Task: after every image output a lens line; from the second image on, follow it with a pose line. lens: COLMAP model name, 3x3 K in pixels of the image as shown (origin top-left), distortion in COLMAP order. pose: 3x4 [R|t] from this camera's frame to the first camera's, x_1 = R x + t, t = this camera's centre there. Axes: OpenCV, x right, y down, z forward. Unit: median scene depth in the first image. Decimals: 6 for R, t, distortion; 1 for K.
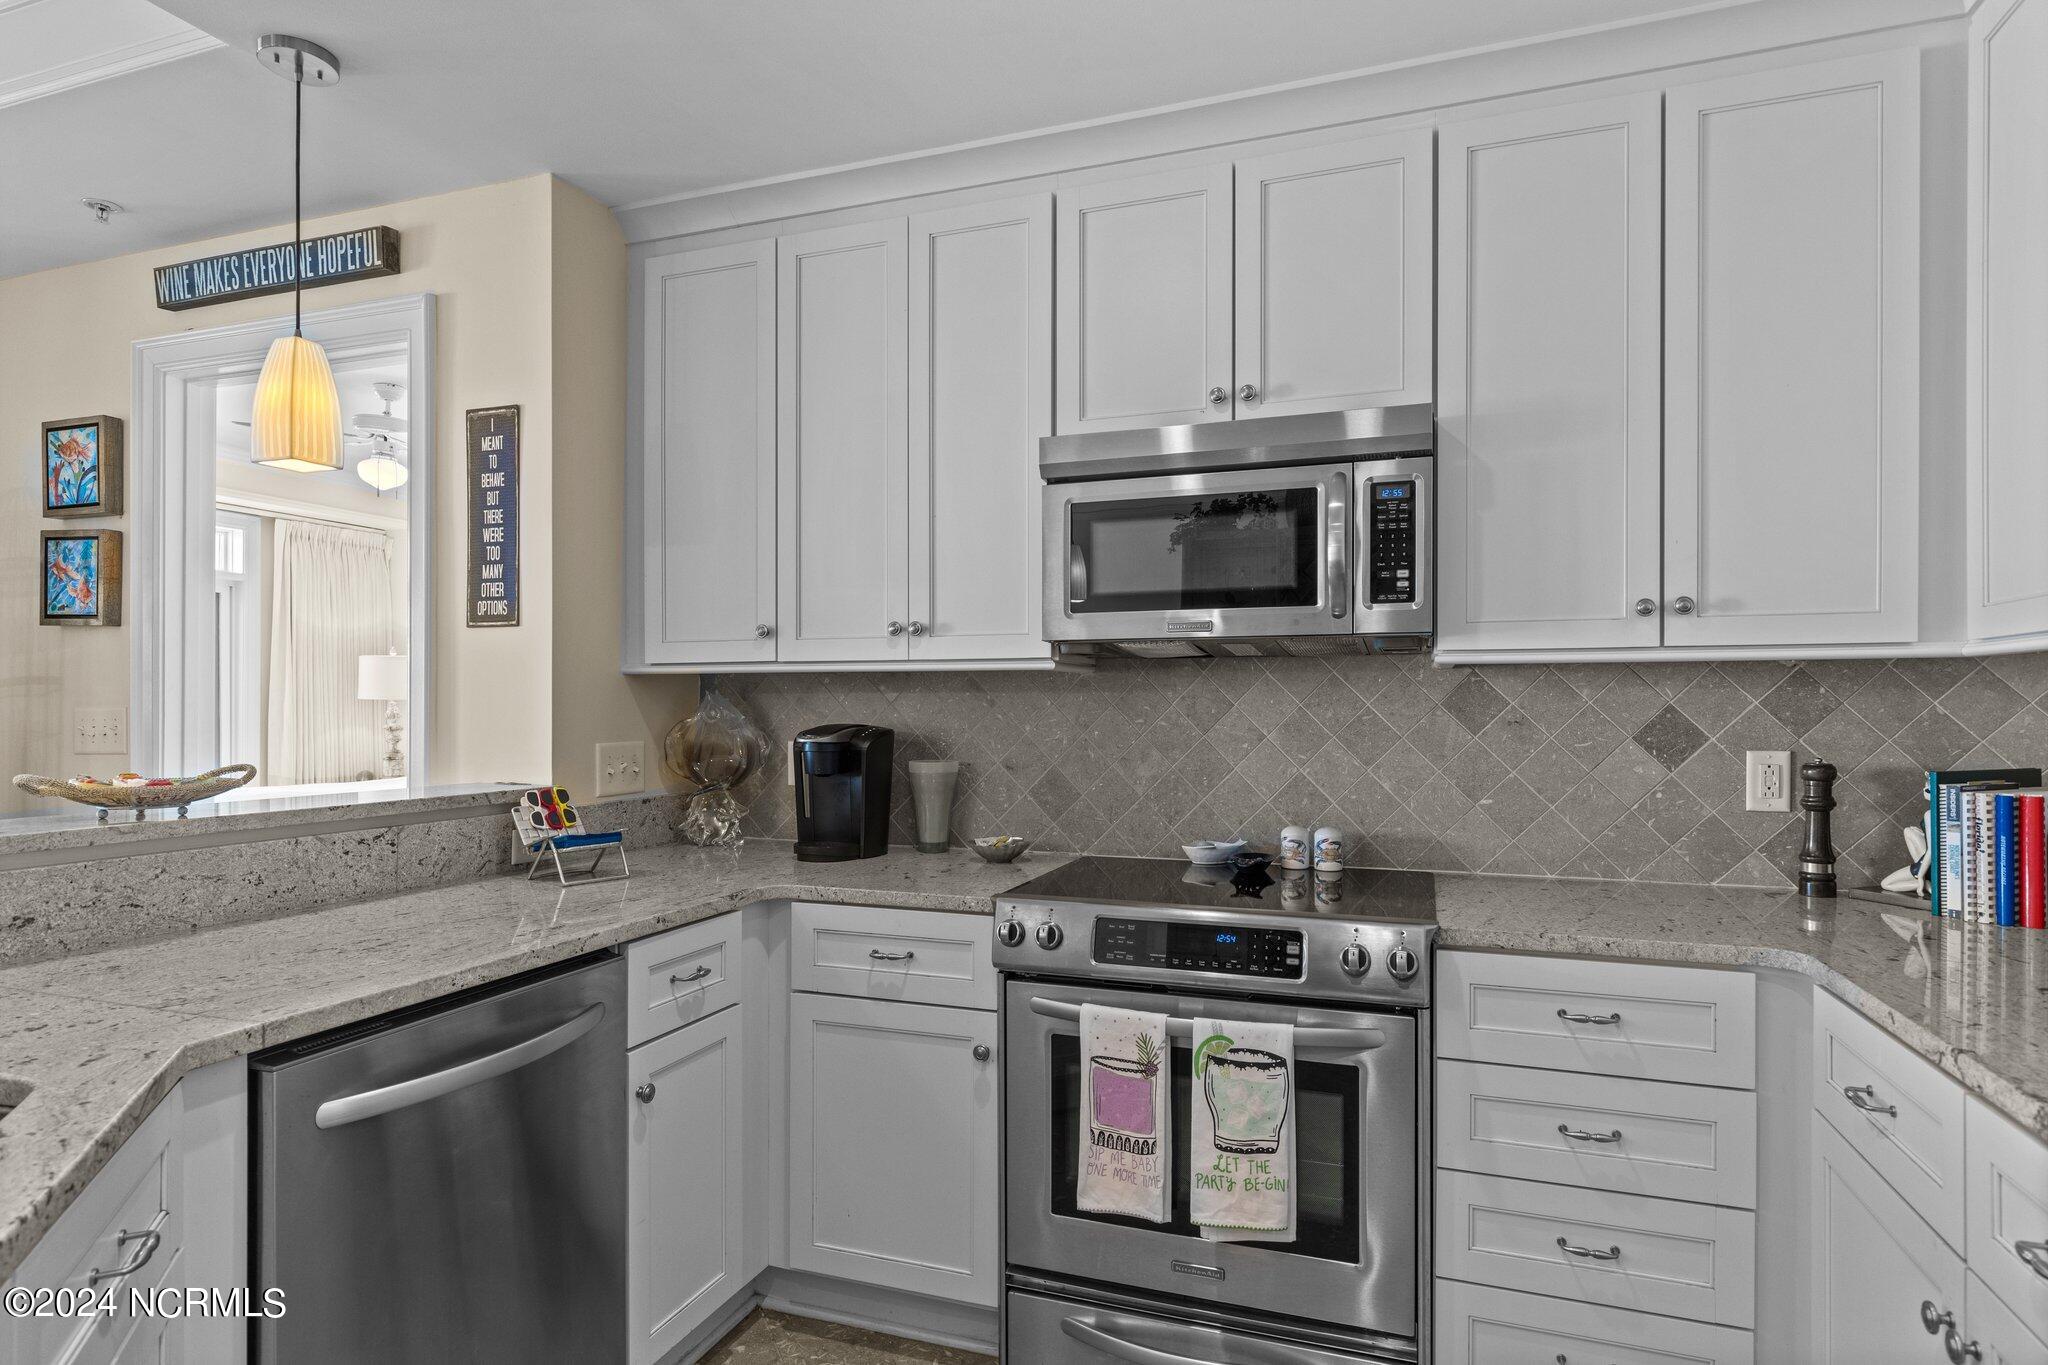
lens RADIAL K [[1097.5, 0, 1016.7], [0, 1097.5, 698.5], [0, 0, 1]] dist [0.002279, -0.000060]
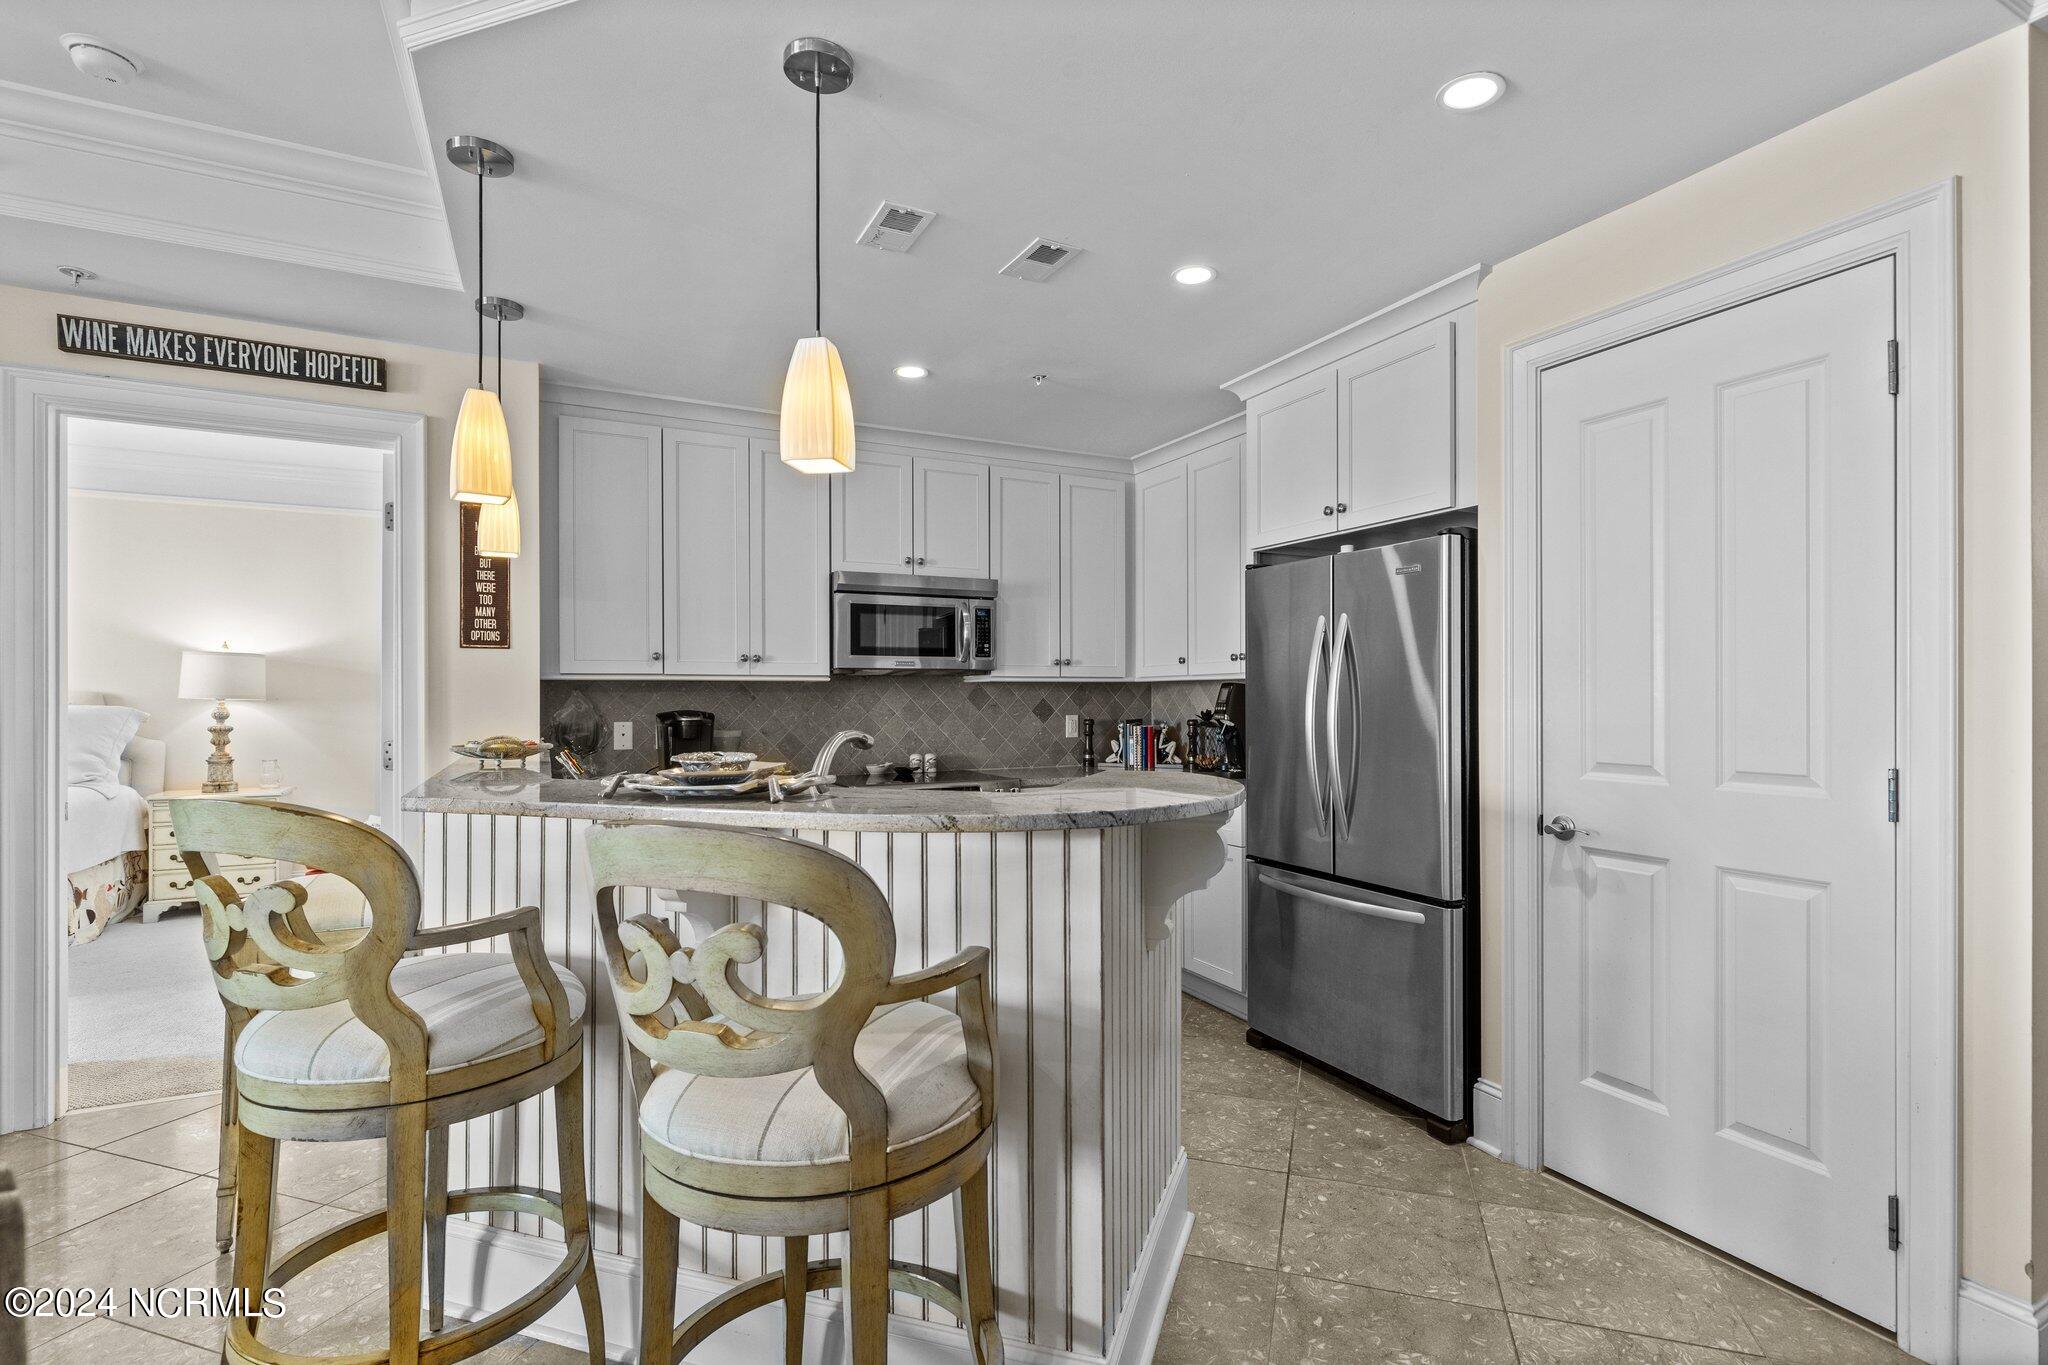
lens RADIAL K [[971.5, 0, 1024.0], [0, 971.5, 682.5], [0, 0, 1]] dist [-0.001663, -0.000307]
pose [[0.688630, 0.009149, 0.725055, -1.028290], [-0.001976, 0.999940, -0.010740, -0.005600], [-0.725110, 0.005963, 0.688607, -0.504897]]
